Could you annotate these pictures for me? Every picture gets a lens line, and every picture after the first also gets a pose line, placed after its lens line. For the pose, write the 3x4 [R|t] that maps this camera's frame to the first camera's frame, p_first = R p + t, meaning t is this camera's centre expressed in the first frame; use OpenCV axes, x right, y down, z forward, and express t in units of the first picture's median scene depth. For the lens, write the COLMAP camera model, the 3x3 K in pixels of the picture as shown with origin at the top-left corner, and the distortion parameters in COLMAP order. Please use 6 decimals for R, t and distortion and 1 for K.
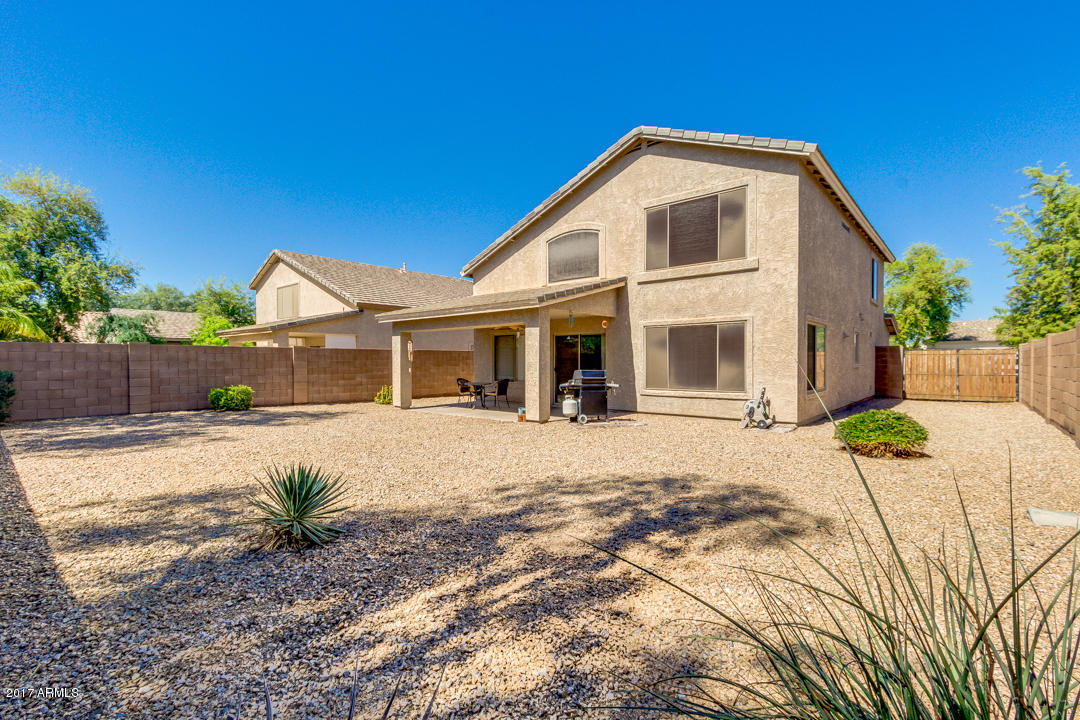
lens RADIAL K [[496.3, 0, 546.0], [0, 496.3, 362.7], [0, 0, 1]] dist [0.004092, -0.000068]
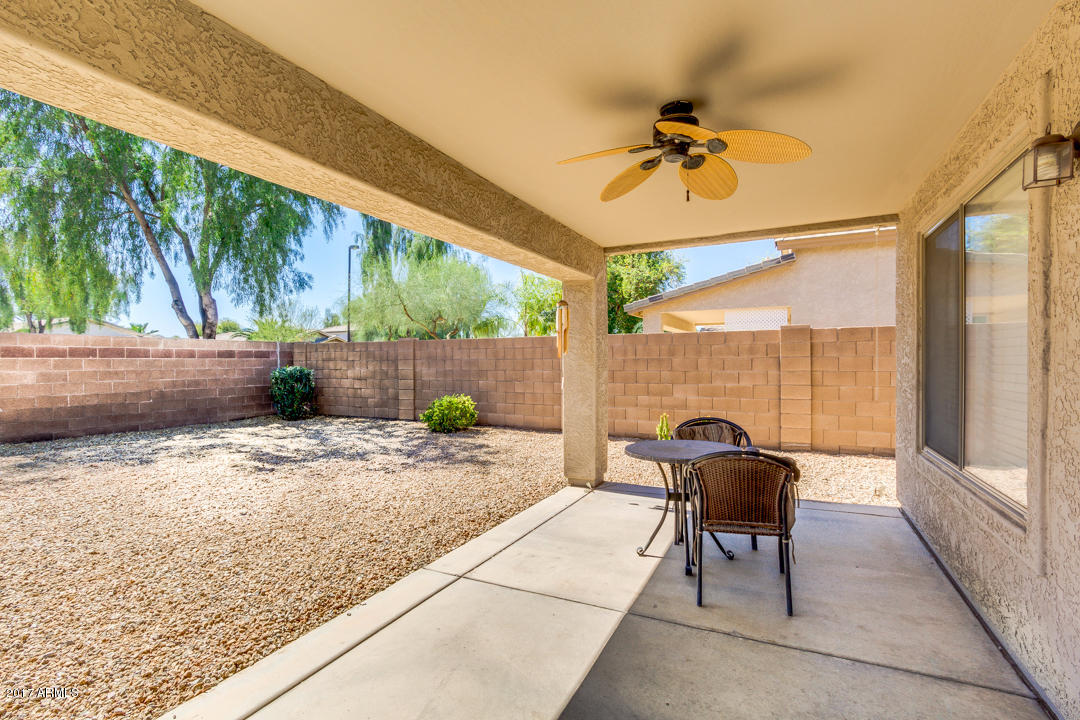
lens RADIAL K [[496.3, 0, 544.6], [0, 496.3, 362.2], [0, 0, 1]] dist [0.004092, -0.000068]
pose [[0.248062, 0.002721, -0.968740, 0.078180], [0.002675, 0.999990, 0.003493, -0.001665], [0.968740, -0.003458, 0.248052, 0.955964]]
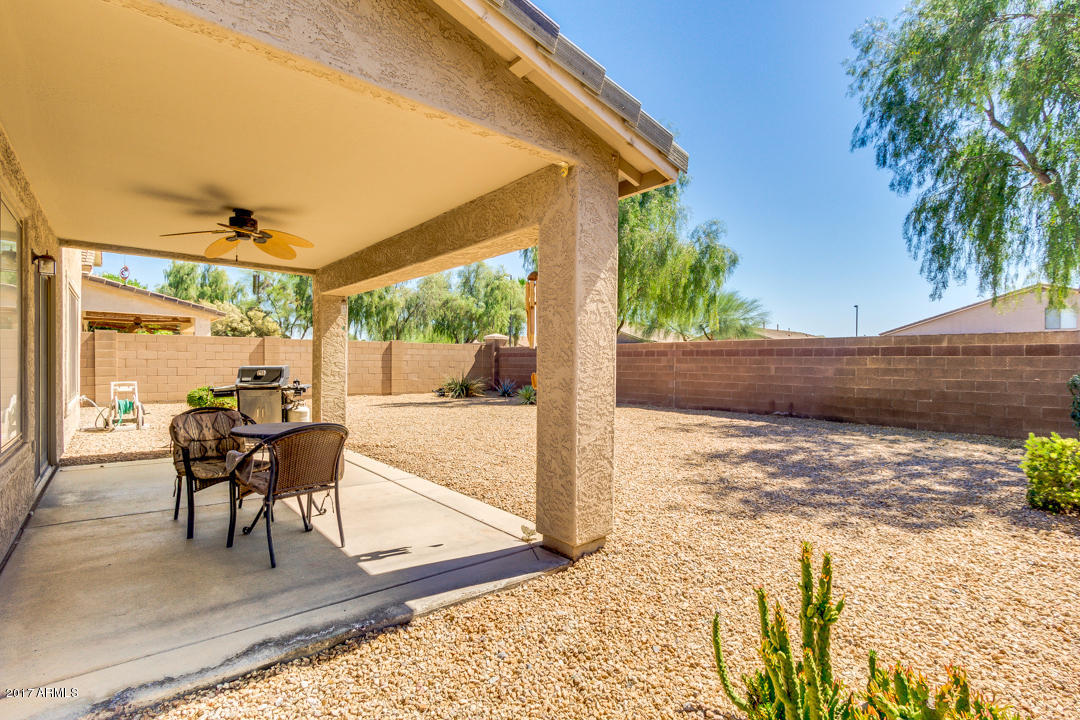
lens RADIAL K [[496.3, 0, 544.0], [0, 496.3, 359.5], [0, 0, 1]] dist [0.004092, -0.000068]
pose [[-0.989529, -0.006037, 0.144210, -0.333132], [-0.006533, 0.999974, -0.002967, 0.003864], [-0.144189, -0.003878, -0.989543, 1.347143]]
